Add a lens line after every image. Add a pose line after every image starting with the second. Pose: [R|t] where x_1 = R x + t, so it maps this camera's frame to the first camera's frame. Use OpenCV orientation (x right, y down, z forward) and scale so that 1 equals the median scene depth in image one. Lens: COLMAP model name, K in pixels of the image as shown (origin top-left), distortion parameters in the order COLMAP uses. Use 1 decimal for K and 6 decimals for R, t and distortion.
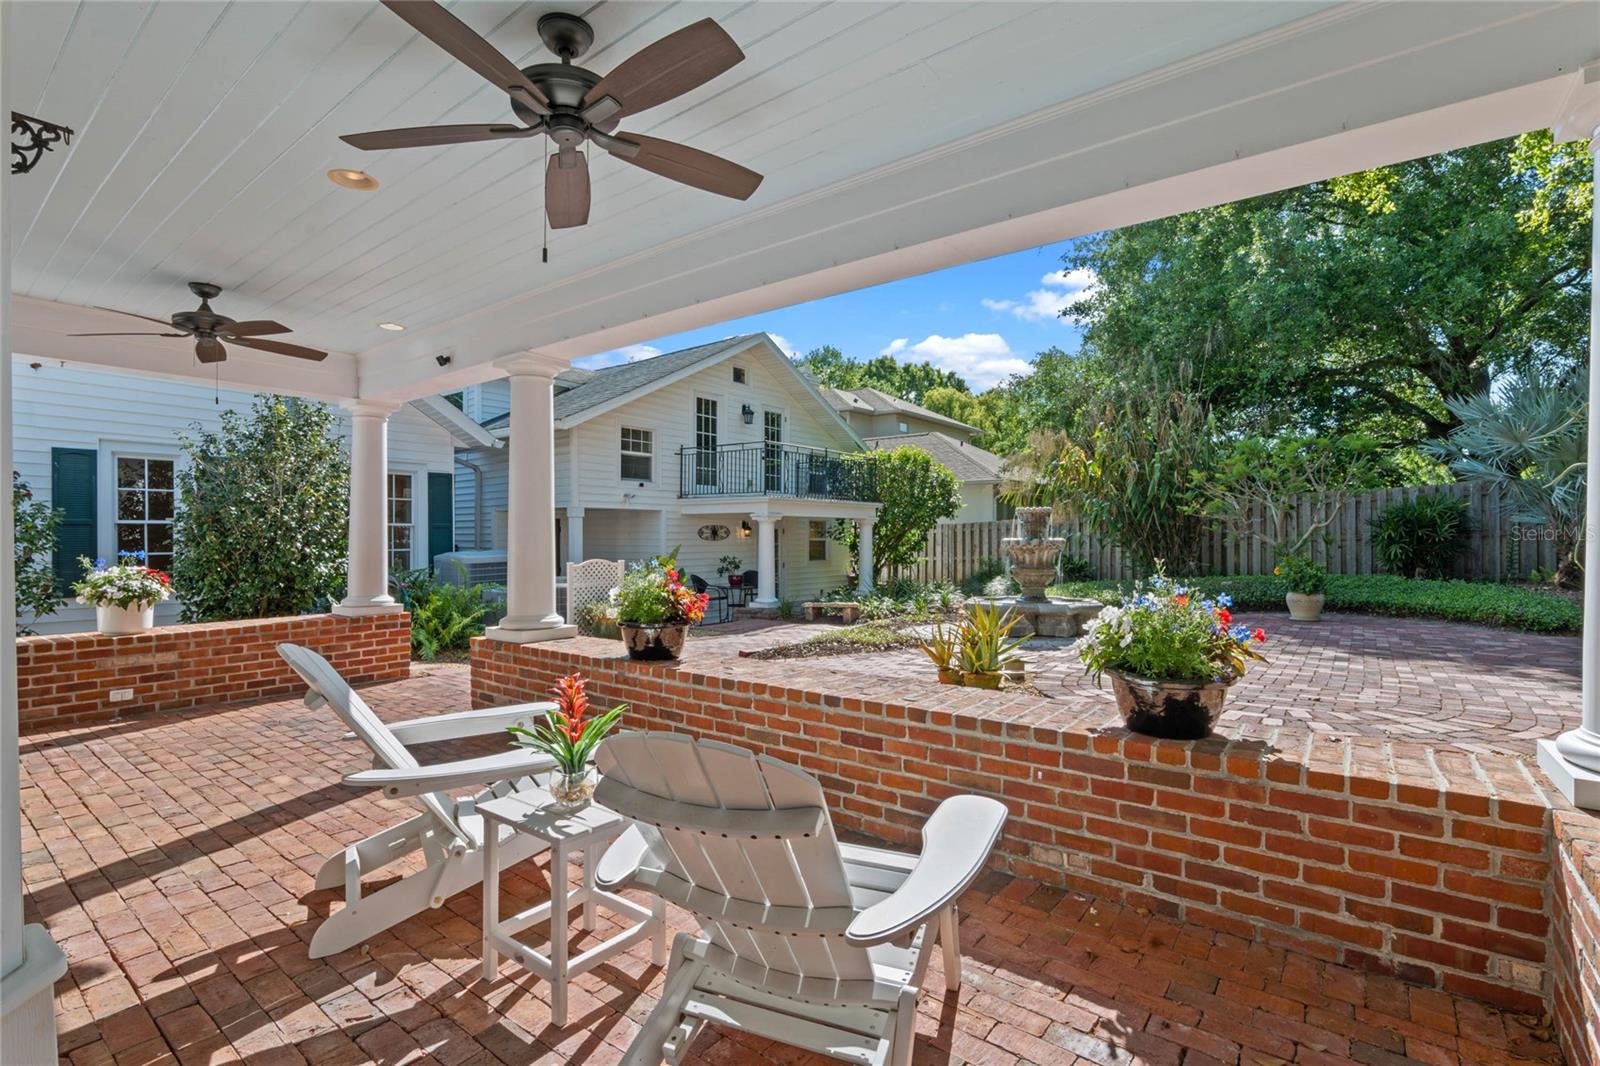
lens RADIAL K [[743.3, 0, 806.7], [0, 743.3, 530.3], [0, 0, 1]] dist [-0.021929, 0.007176]
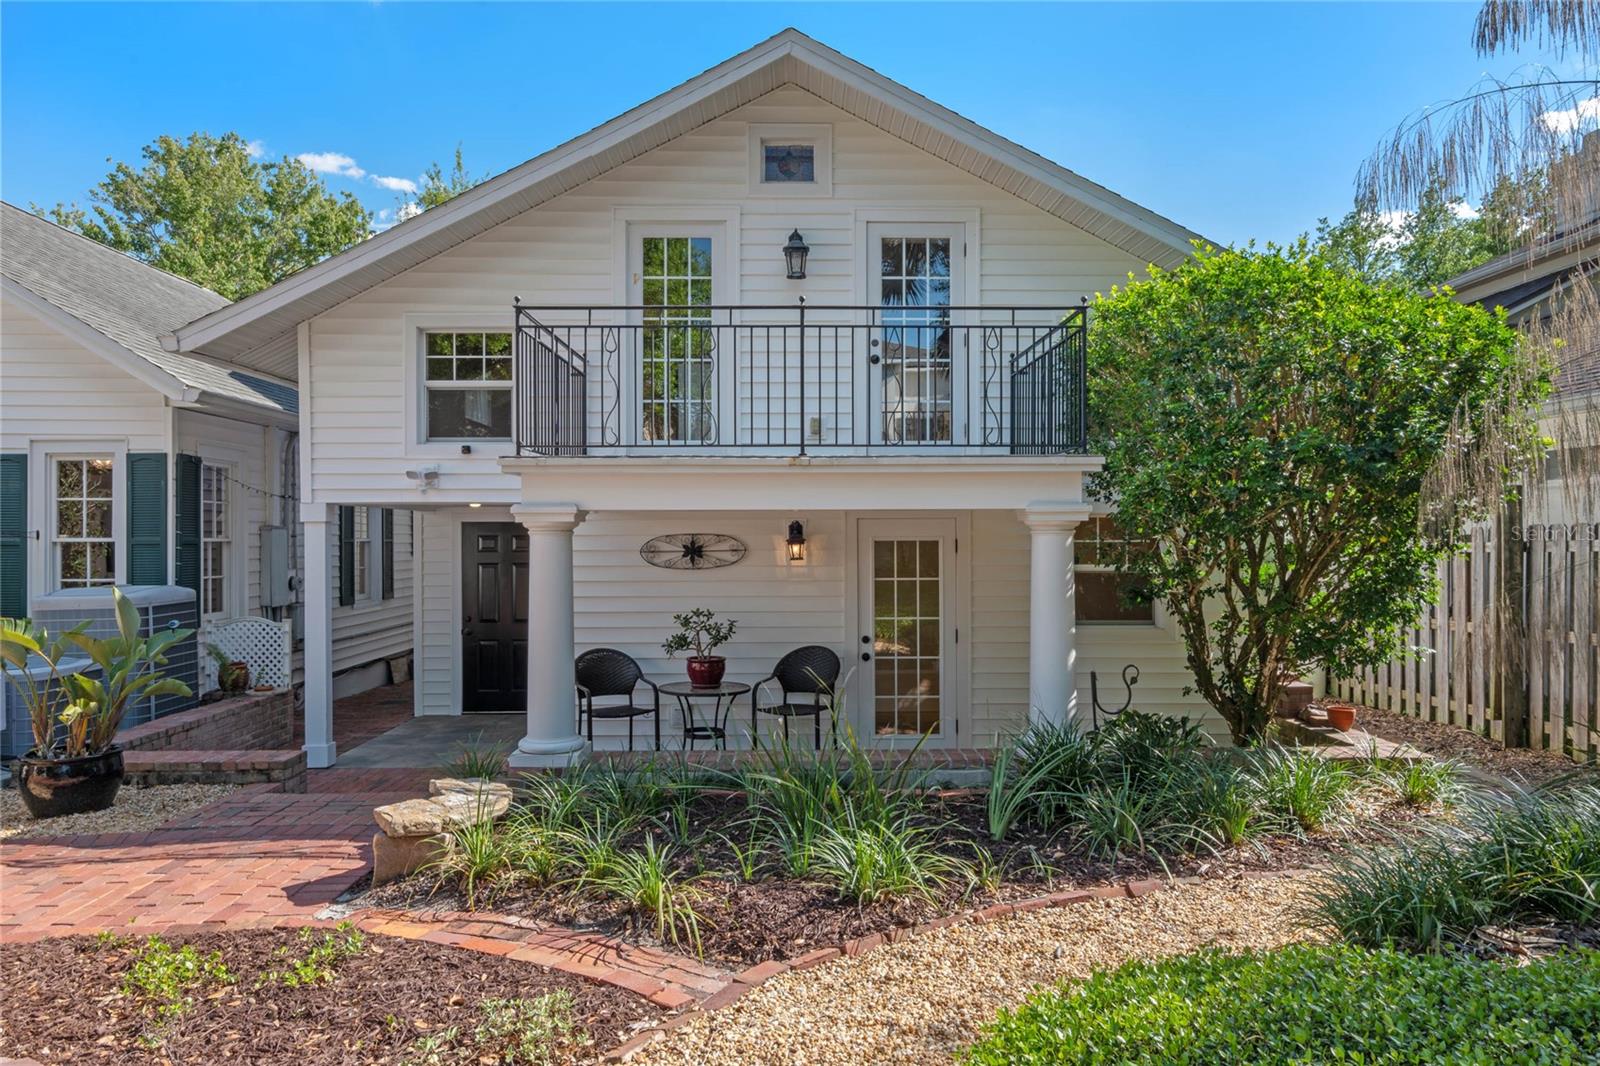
lens RADIAL K [[993.7, 0, 800.0], [0, 993.7, 533.0], [0, 0, 1]] dist [-0.002556, 0.027196]
pose [[0.622893, -0.002359, -0.782304, 0.644760], [0.007169, 0.999971, 0.002692, -0.014933], [0.782274, -0.007285, 0.622892, 1.263761]]
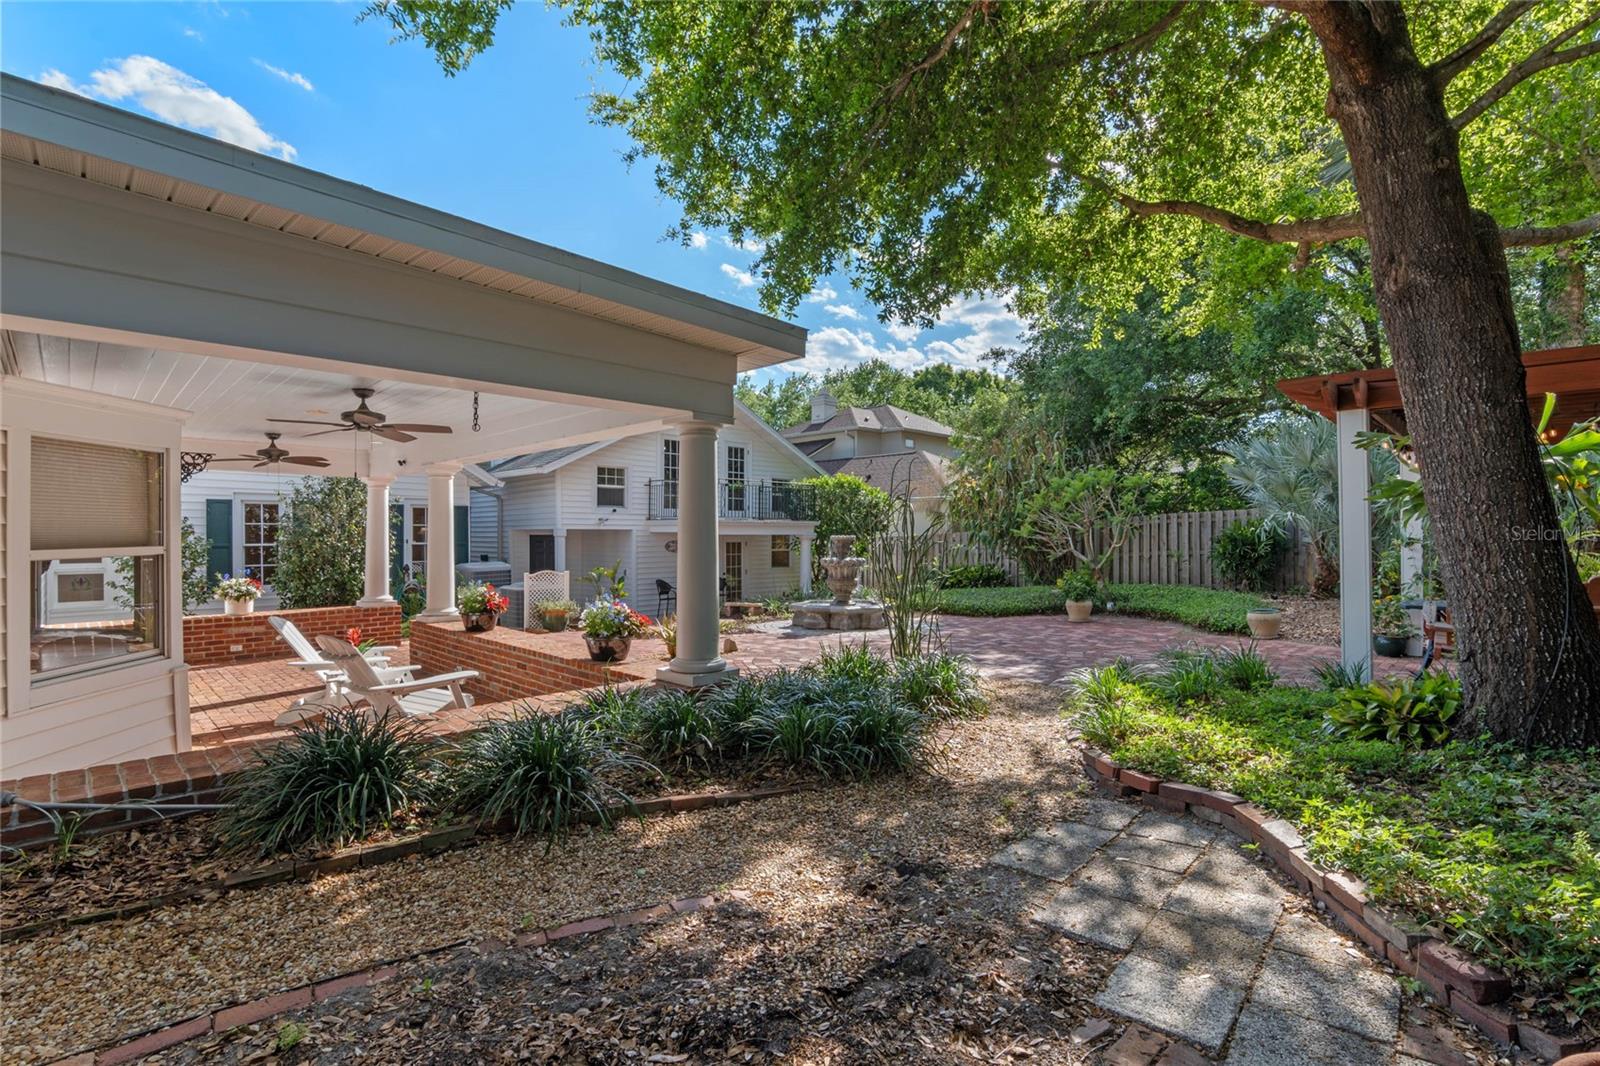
lens RADIAL K [[743.3, 0, 806.7], [0, 743.3, 530.3], [0, 0, 1]] dist [-0.021929, 0.007176]
pose [[0.992173, 0.000721, -0.124870, 0.448280], [-0.000478, 0.999998, 0.001977, -0.047825], [0.124872, -0.001902, 0.992171, -0.408728]]
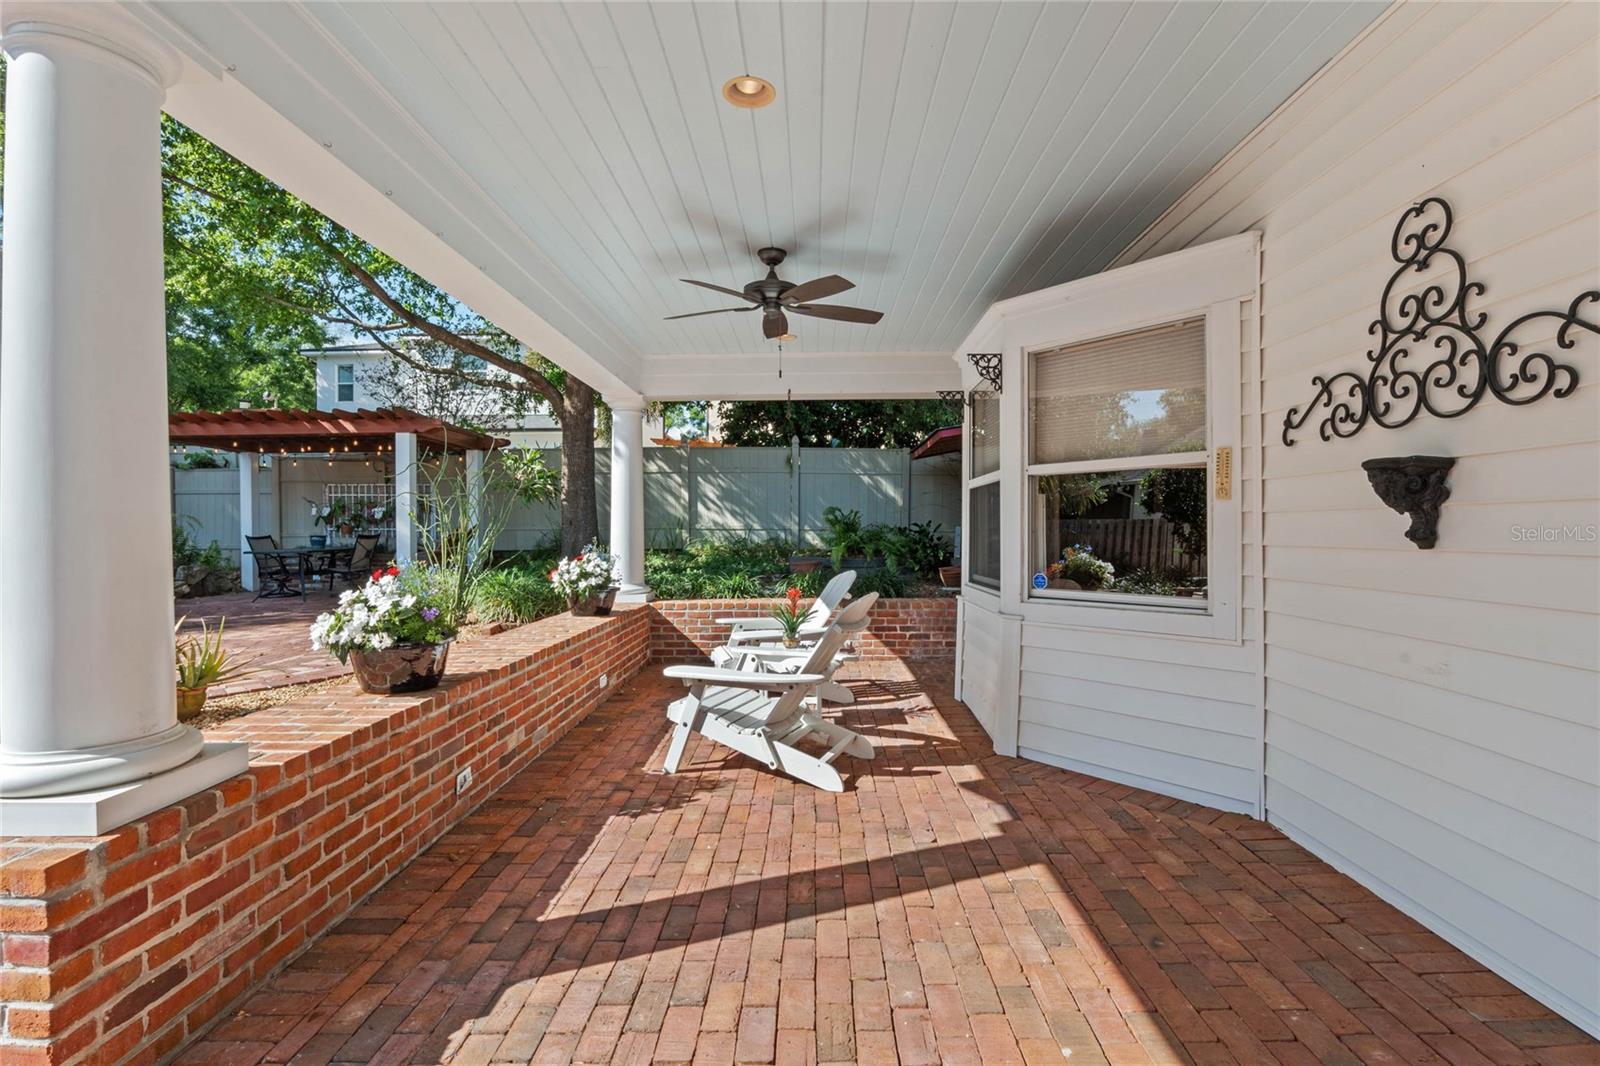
lens RADIAL K [[743.3, 0, 806.7], [0, 743.3, 530.3], [0, 0, 1]] dist [-0.021929, 0.007176]
pose [[-0.601268, 0.007609, 0.799011, -0.524009], [0.000776, 0.999960, -0.008938, 0.012064], [-0.799047, -0.004754, -0.601250, 0.574205]]
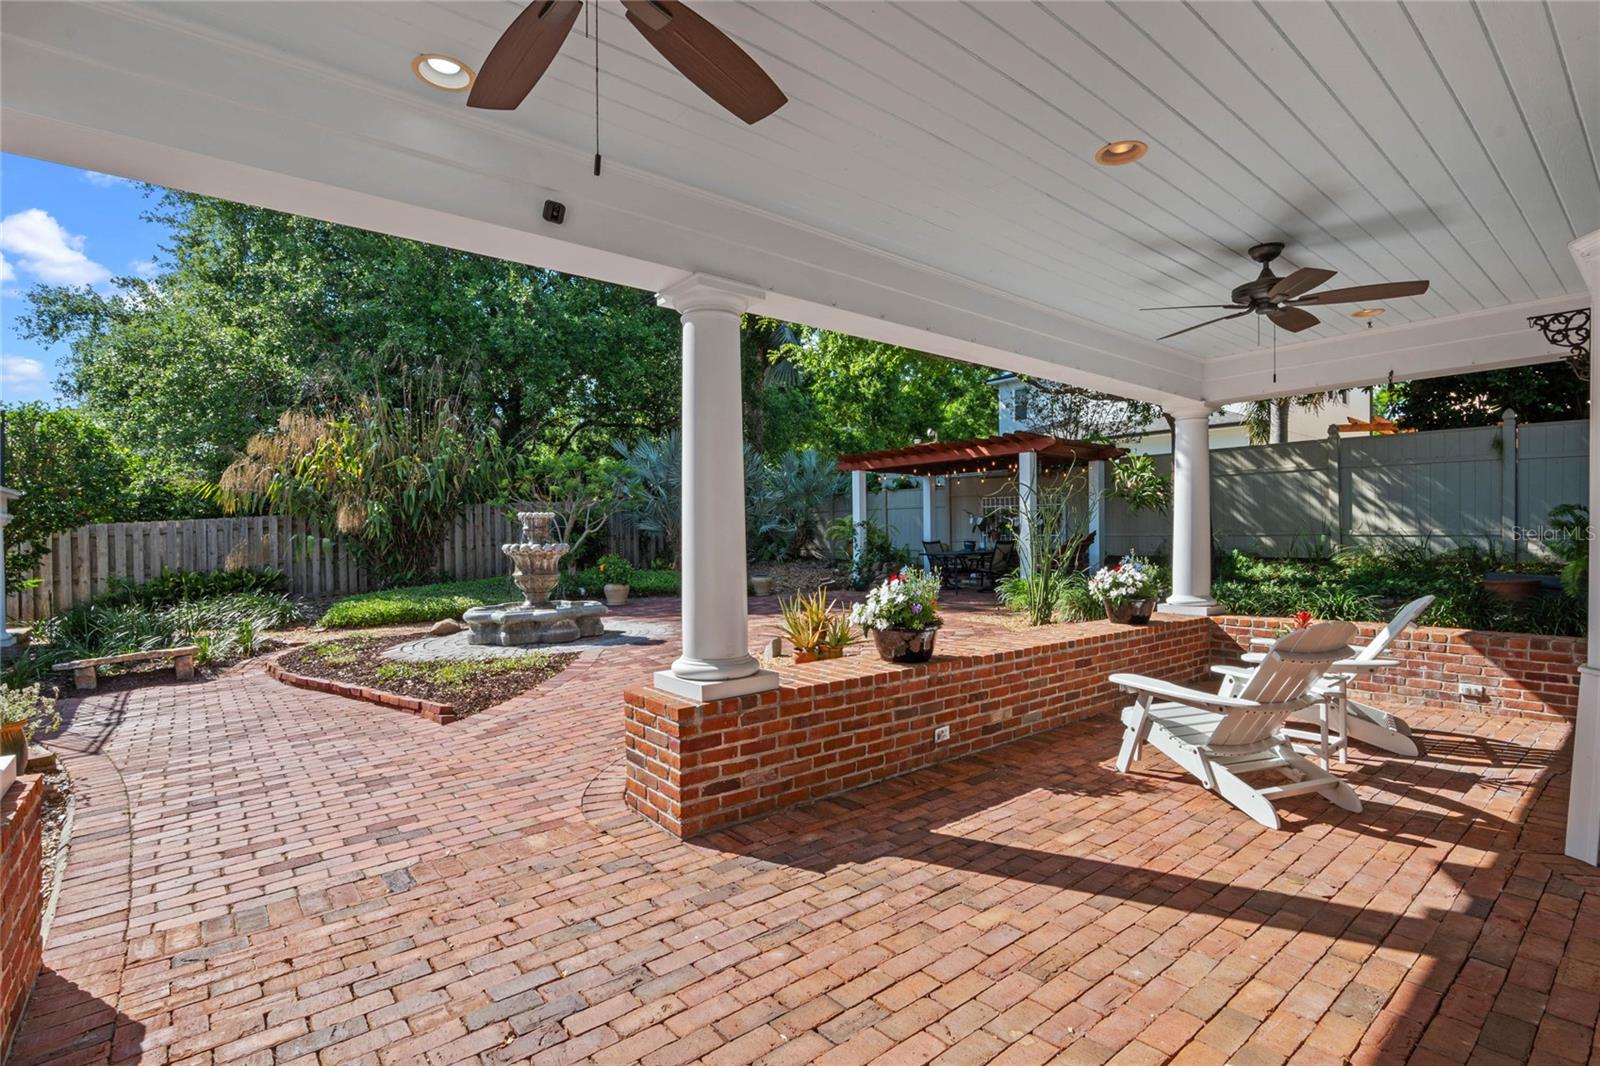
lens RADIAL K [[755.3, 0, 800.6], [0, 755.3, 547.2], [0, 0, 1]] dist [-0.023030, 0.008402]
pose [[0.222729, -0.011716, 0.974810, -0.639435], [-0.002218, 0.999919, 0.012524, 0.001989], [-0.974878, -0.004952, 0.222685, 0.467387]]
